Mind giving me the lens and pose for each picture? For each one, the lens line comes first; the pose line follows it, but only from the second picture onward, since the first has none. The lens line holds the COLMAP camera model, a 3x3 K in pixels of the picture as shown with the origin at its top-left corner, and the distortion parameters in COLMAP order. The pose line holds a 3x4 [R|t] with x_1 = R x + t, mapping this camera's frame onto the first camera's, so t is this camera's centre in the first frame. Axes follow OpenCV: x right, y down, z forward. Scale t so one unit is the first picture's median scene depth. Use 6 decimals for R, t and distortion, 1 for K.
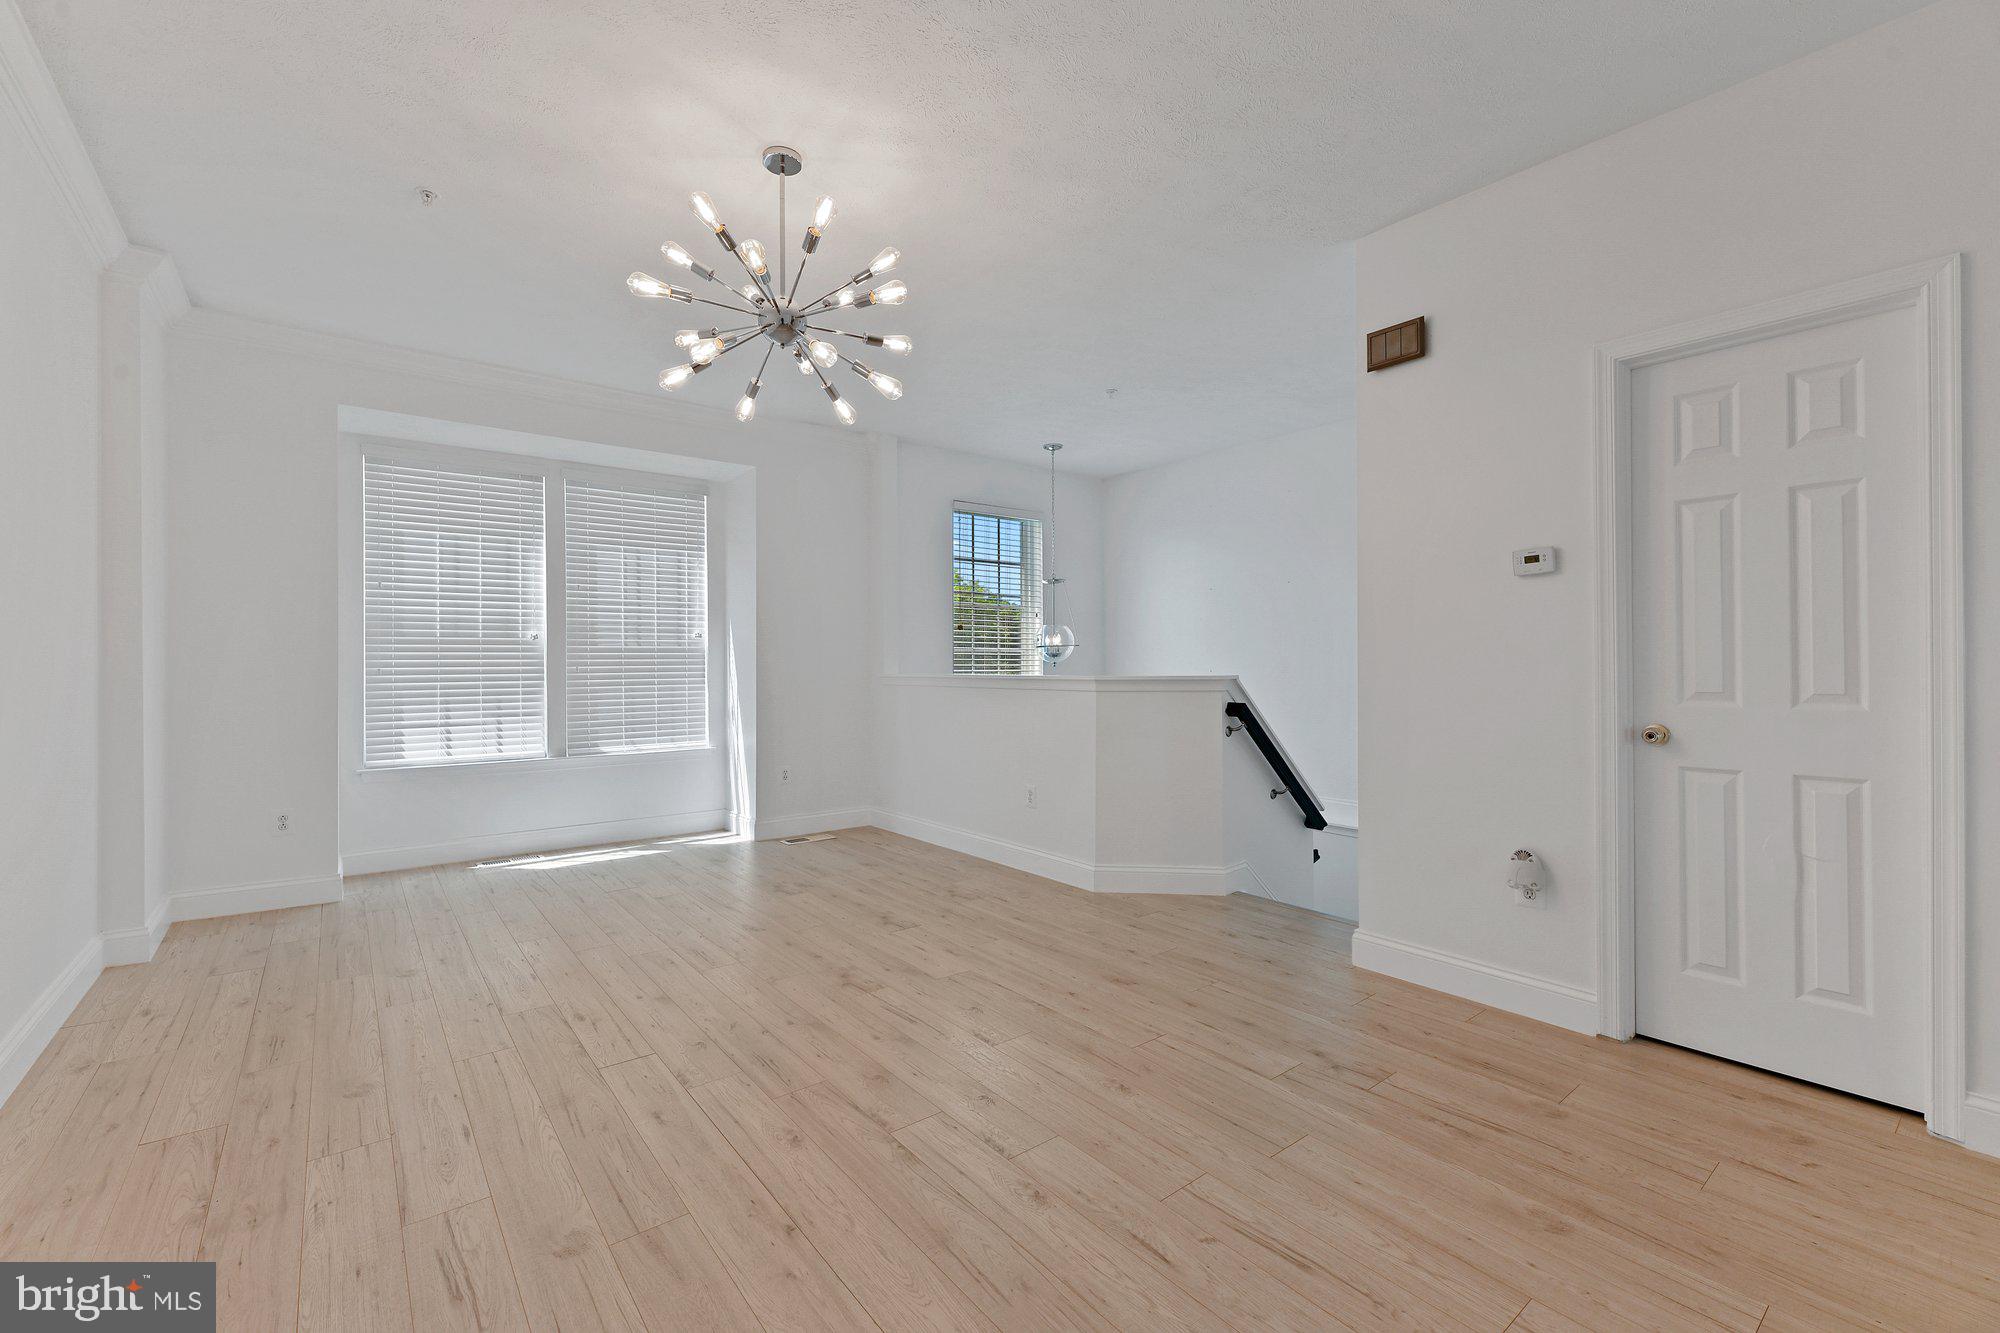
lens RADIAL K [[850.1, 0, 998.8], [0, 850.1, 657.9], [0, 0, 1]] dist [-0.003621, -0.001009]
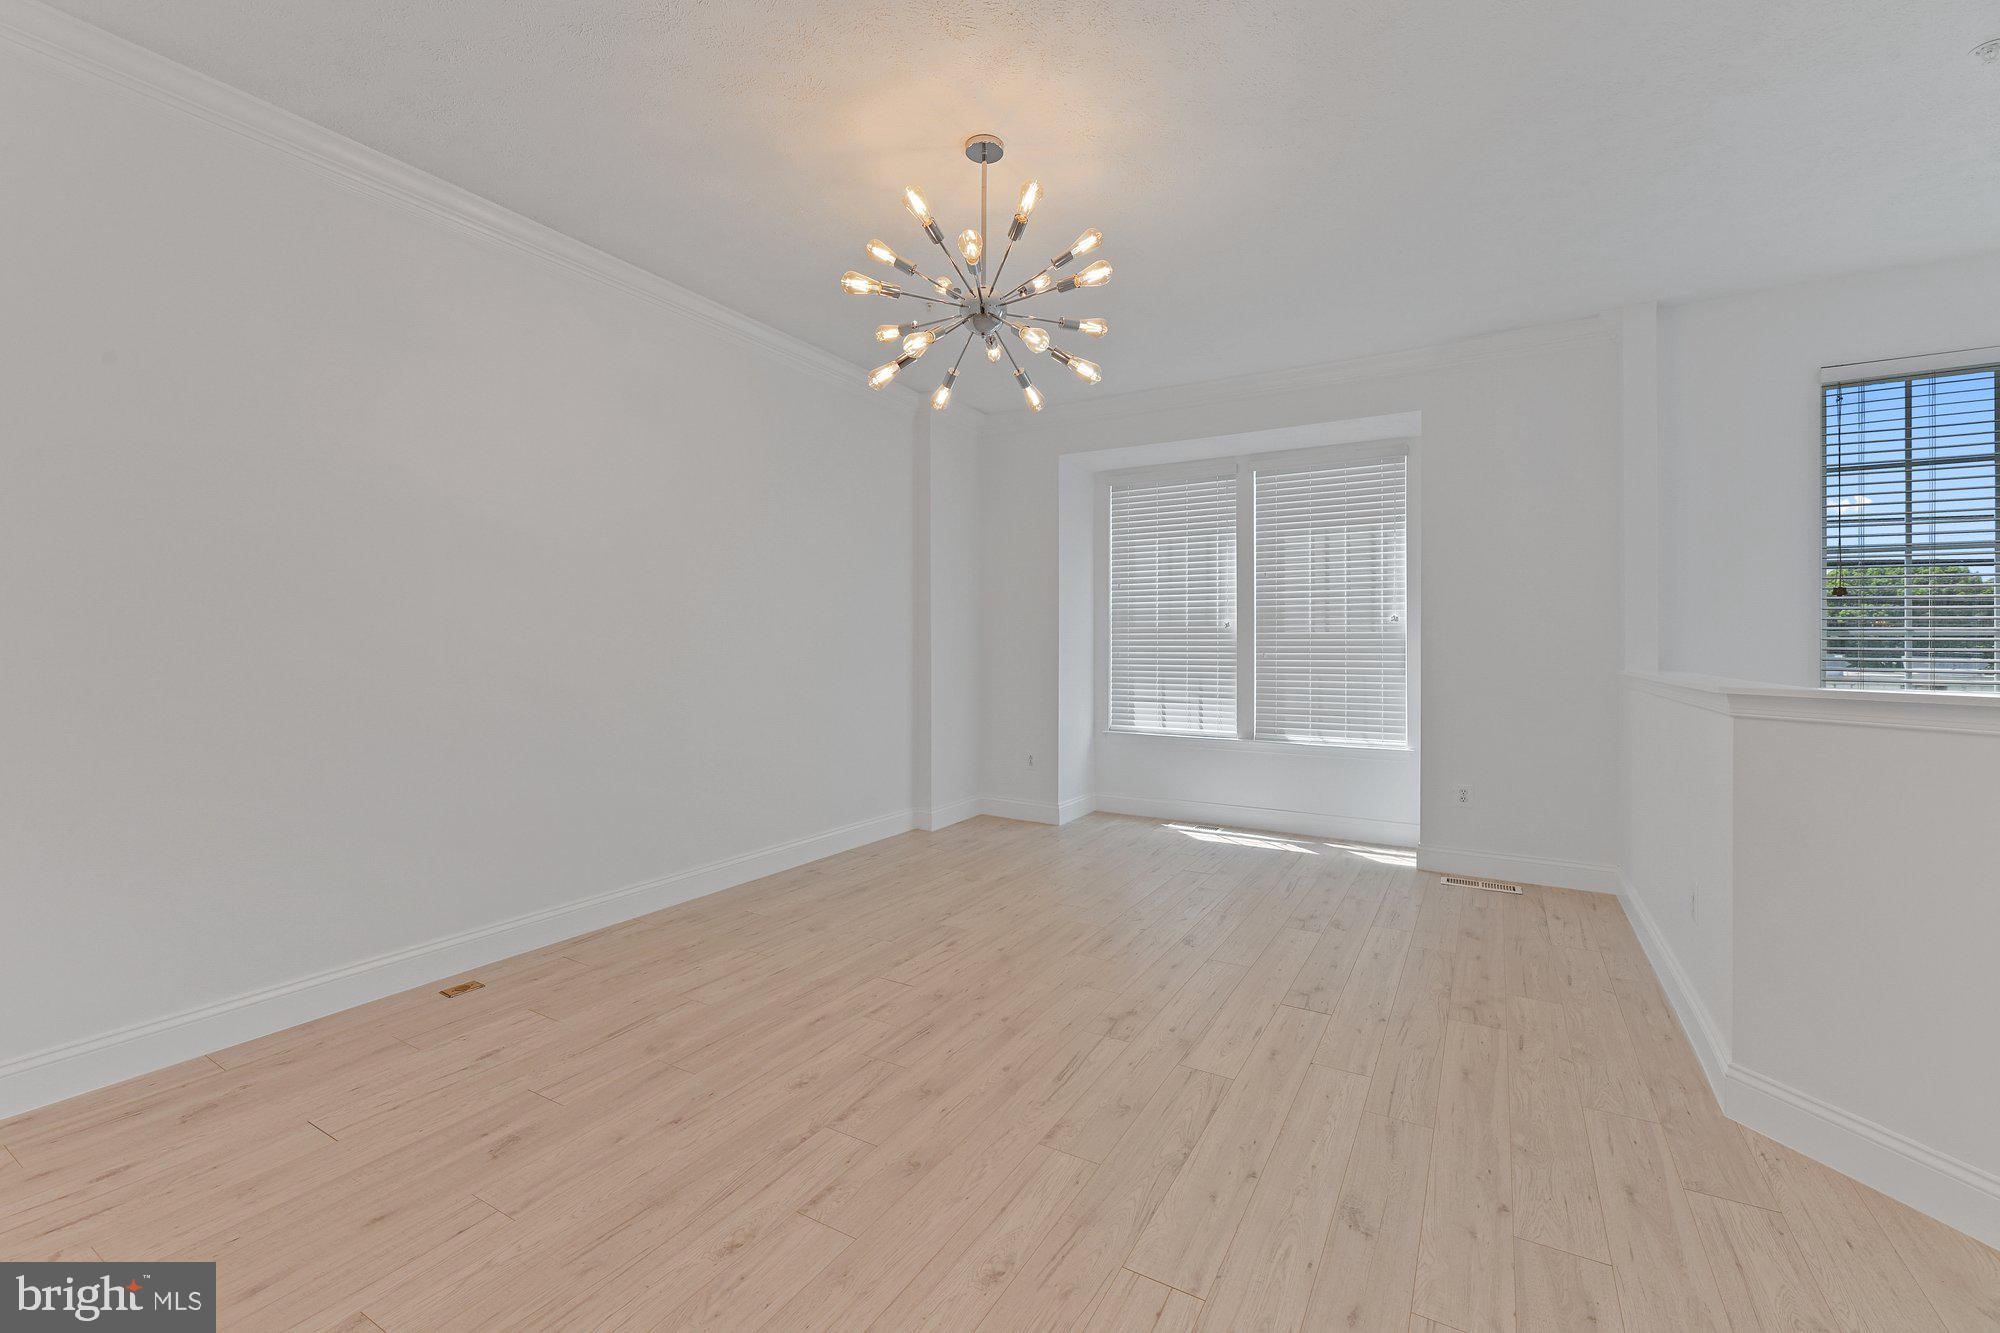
lens RADIAL K [[850.1, 0, 998.8], [0, 850.1, 657.9], [0, 0, 1]] dist [-0.003621, -0.001009]
pose [[0.340934, 0.016996, -0.939934, 0.363125], [-0.001223, 0.999844, 0.017635, -0.001523], [0.940086, -0.004863, 0.340901, 0.362881]]
